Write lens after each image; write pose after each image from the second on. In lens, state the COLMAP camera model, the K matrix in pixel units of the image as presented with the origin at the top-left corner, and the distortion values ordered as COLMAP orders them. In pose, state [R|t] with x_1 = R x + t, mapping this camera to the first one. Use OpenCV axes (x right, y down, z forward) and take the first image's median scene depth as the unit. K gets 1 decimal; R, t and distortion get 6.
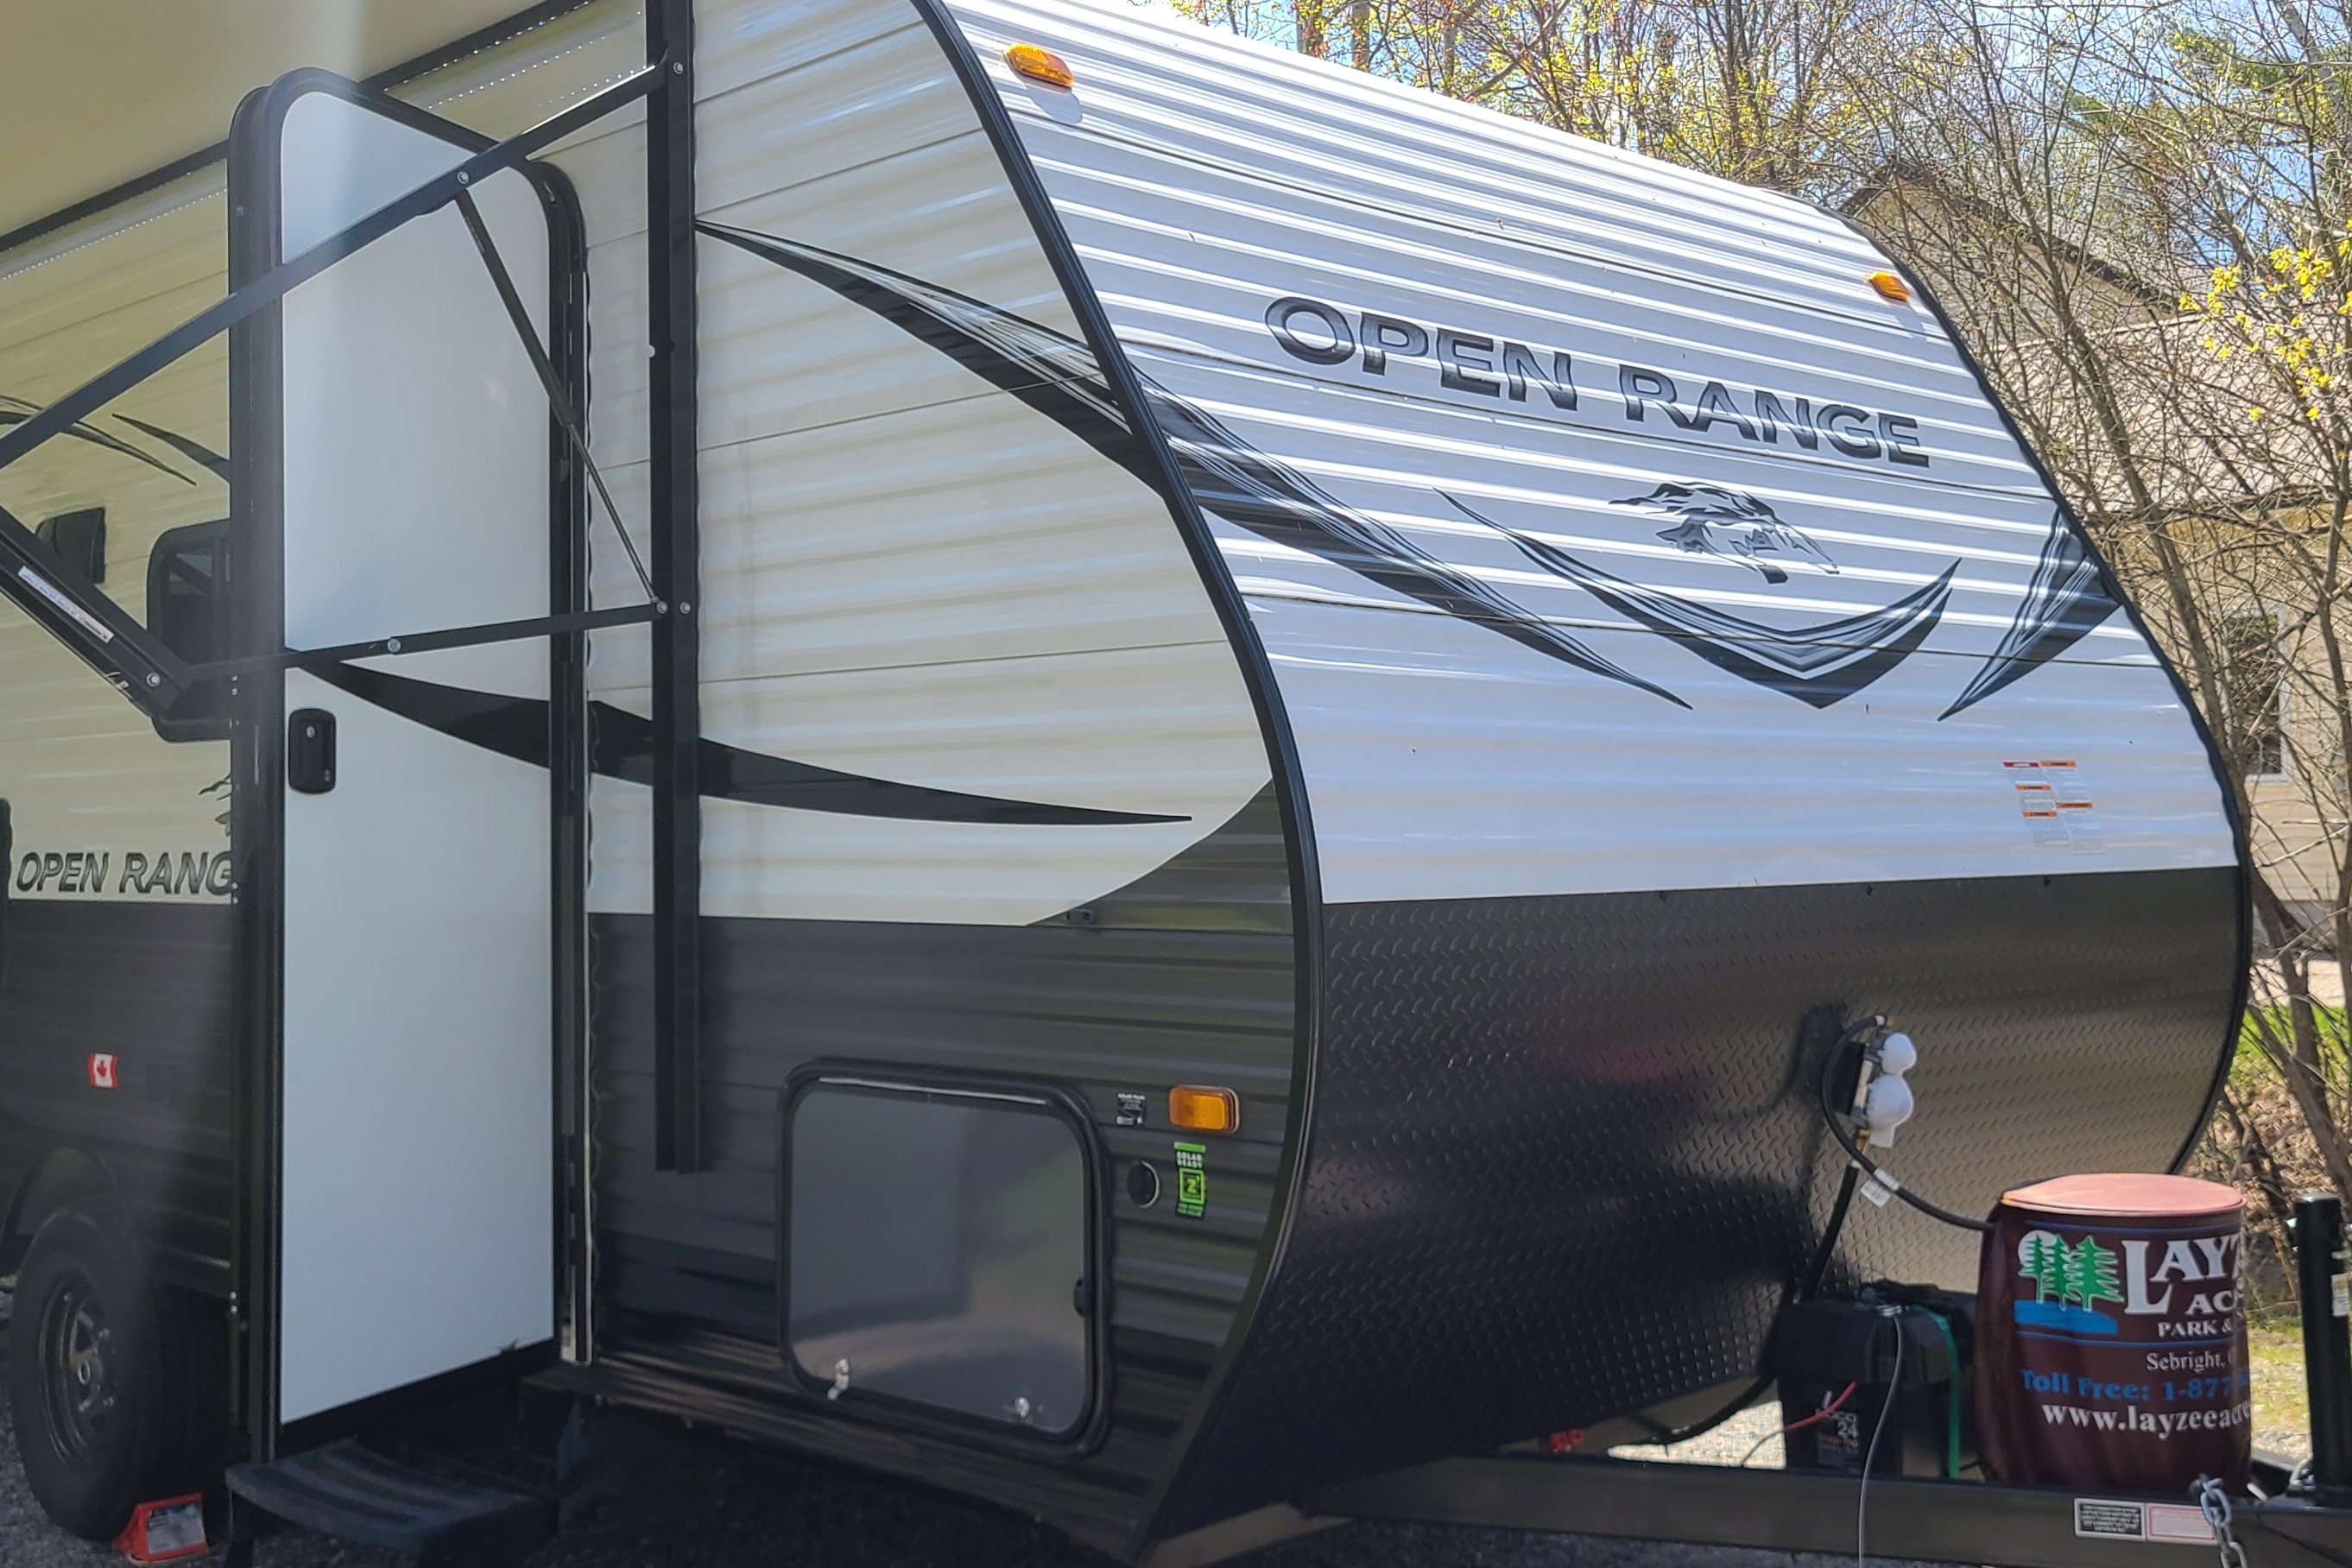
lens RADIAL K [[2627.4, 0, 1178.0], [0, 2627.4, 792.0], [0, 0, 1]] dist [0.020622, 0.000000]
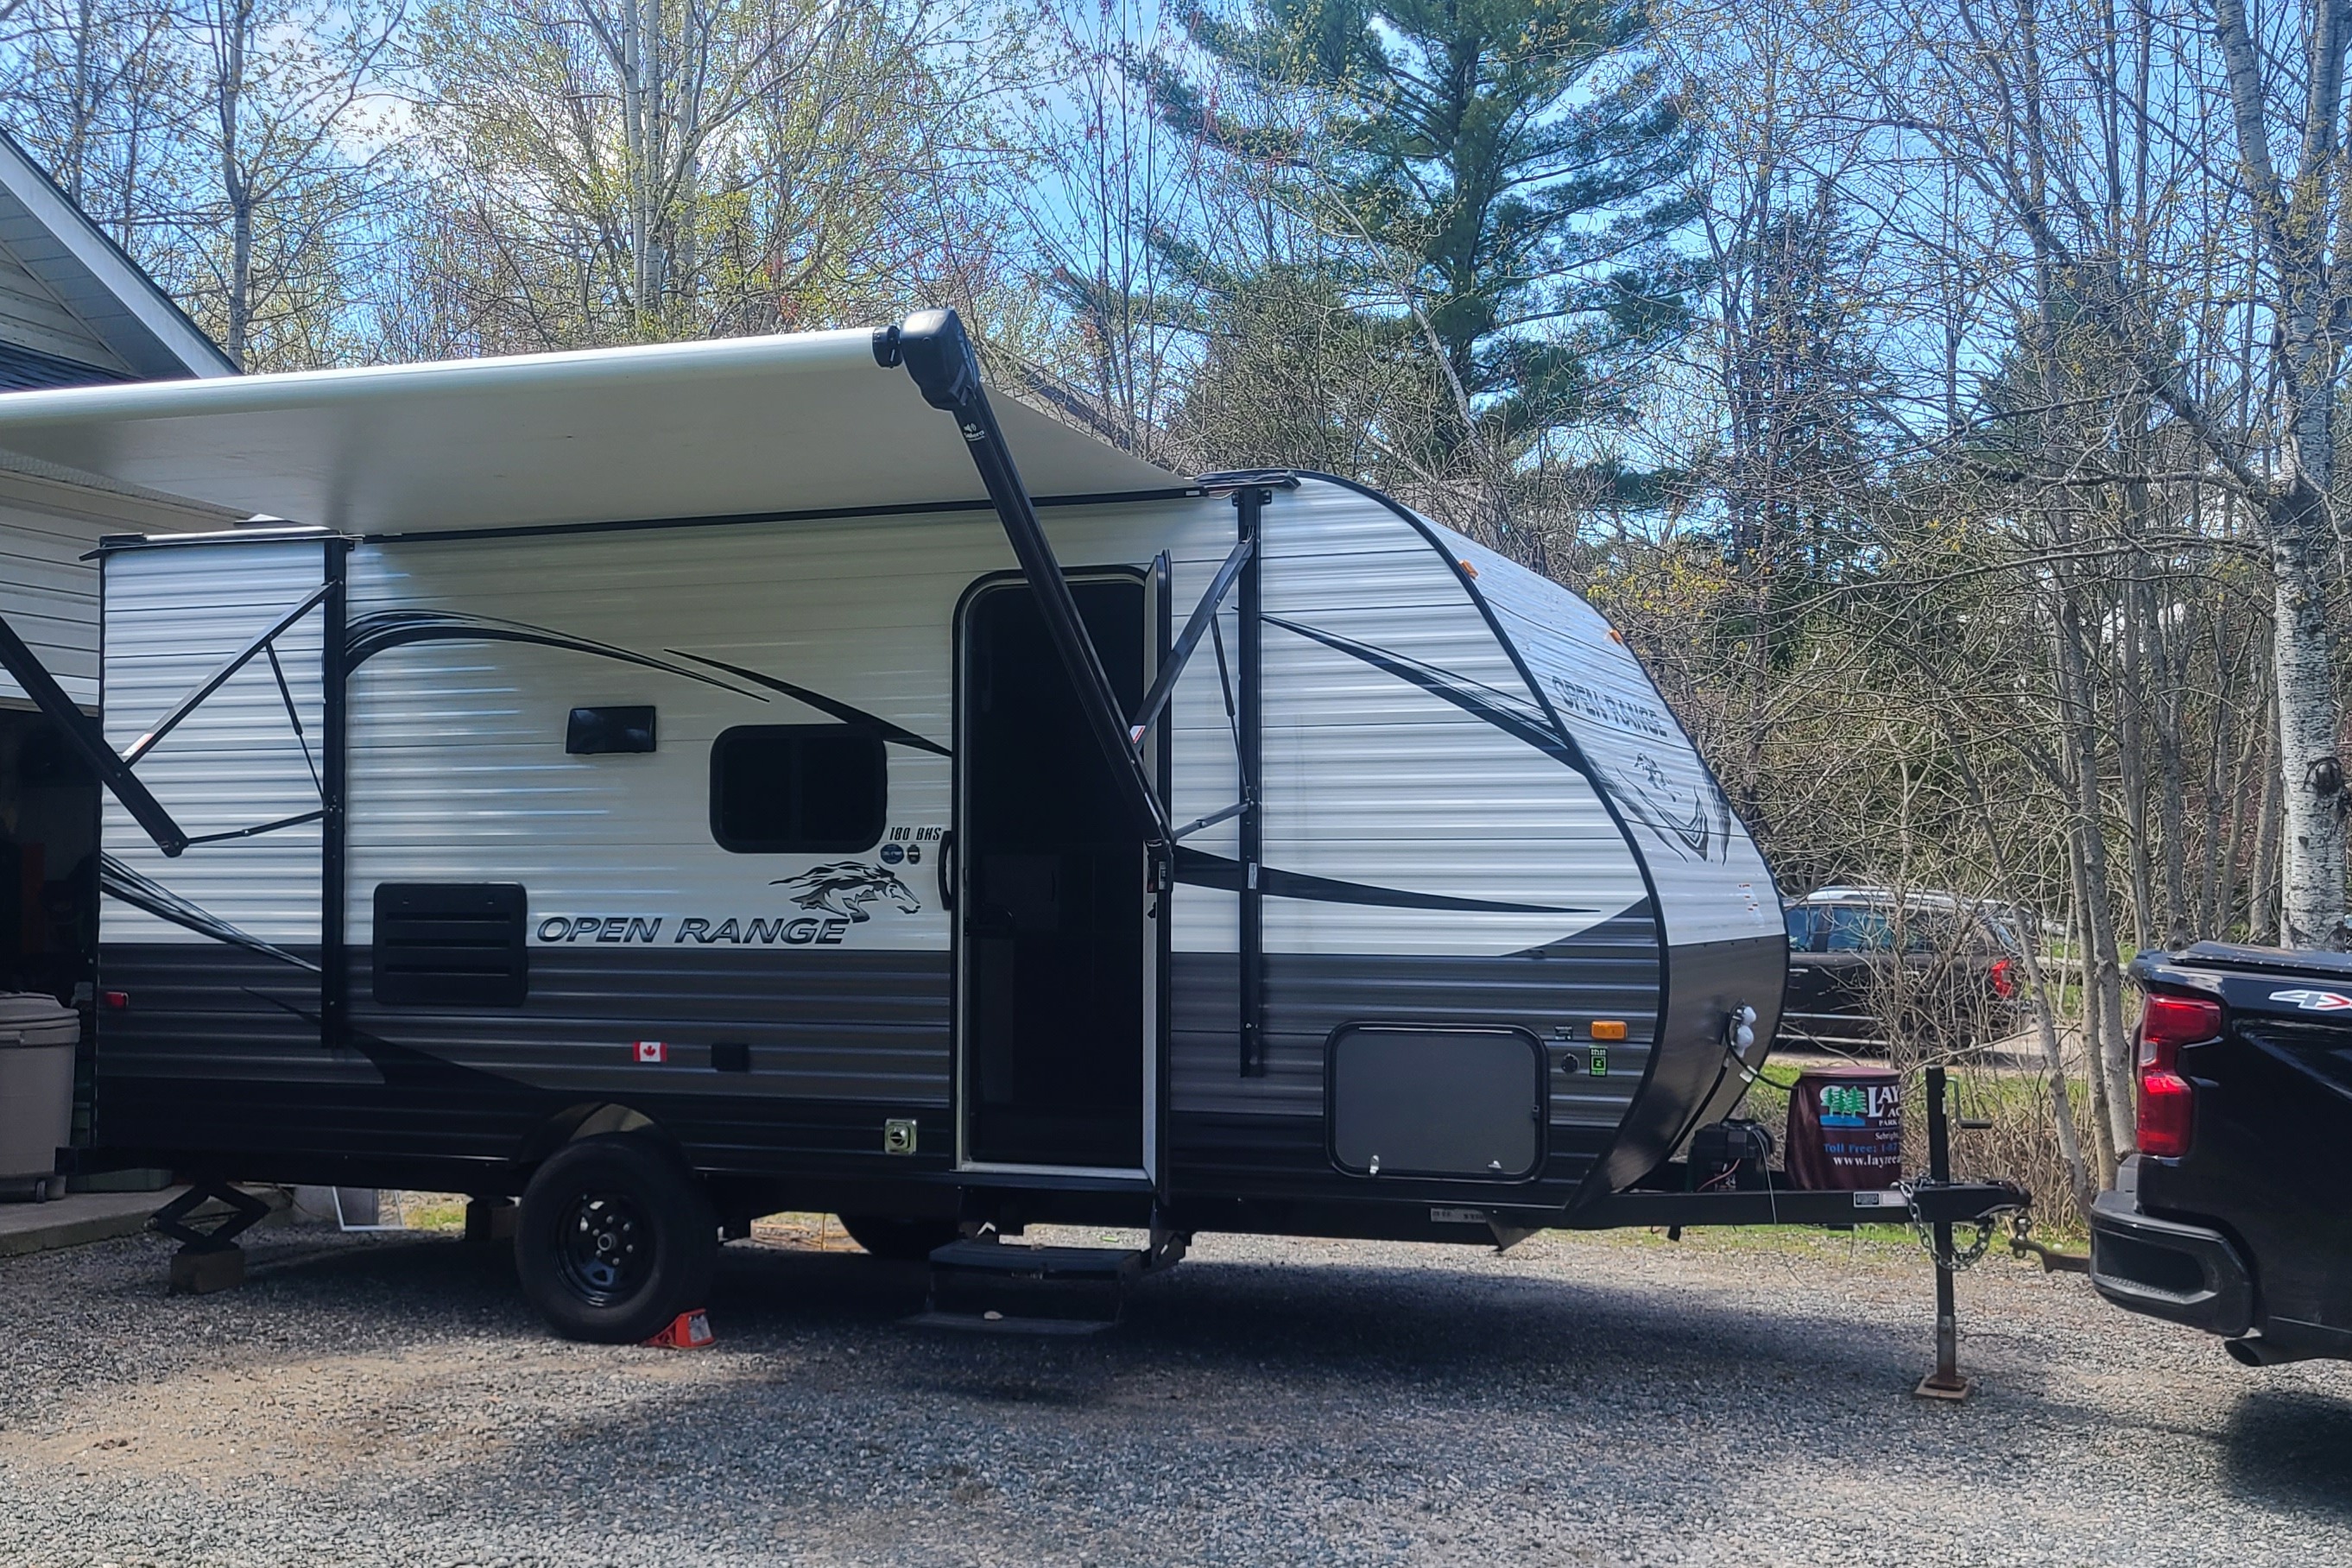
lens RADIAL K [[2627.4, 0, 1172.8], [0, 2627.4, 780.3], [0, 0, 1]] dist [0.020622, 0.000000]
pose [[0.898927, 0.039413, 0.436323, -1.286873], [-0.020980, 0.998675, -0.046987, 0.011927], [-0.437596, 0.033084, 0.898563, -0.921929]]
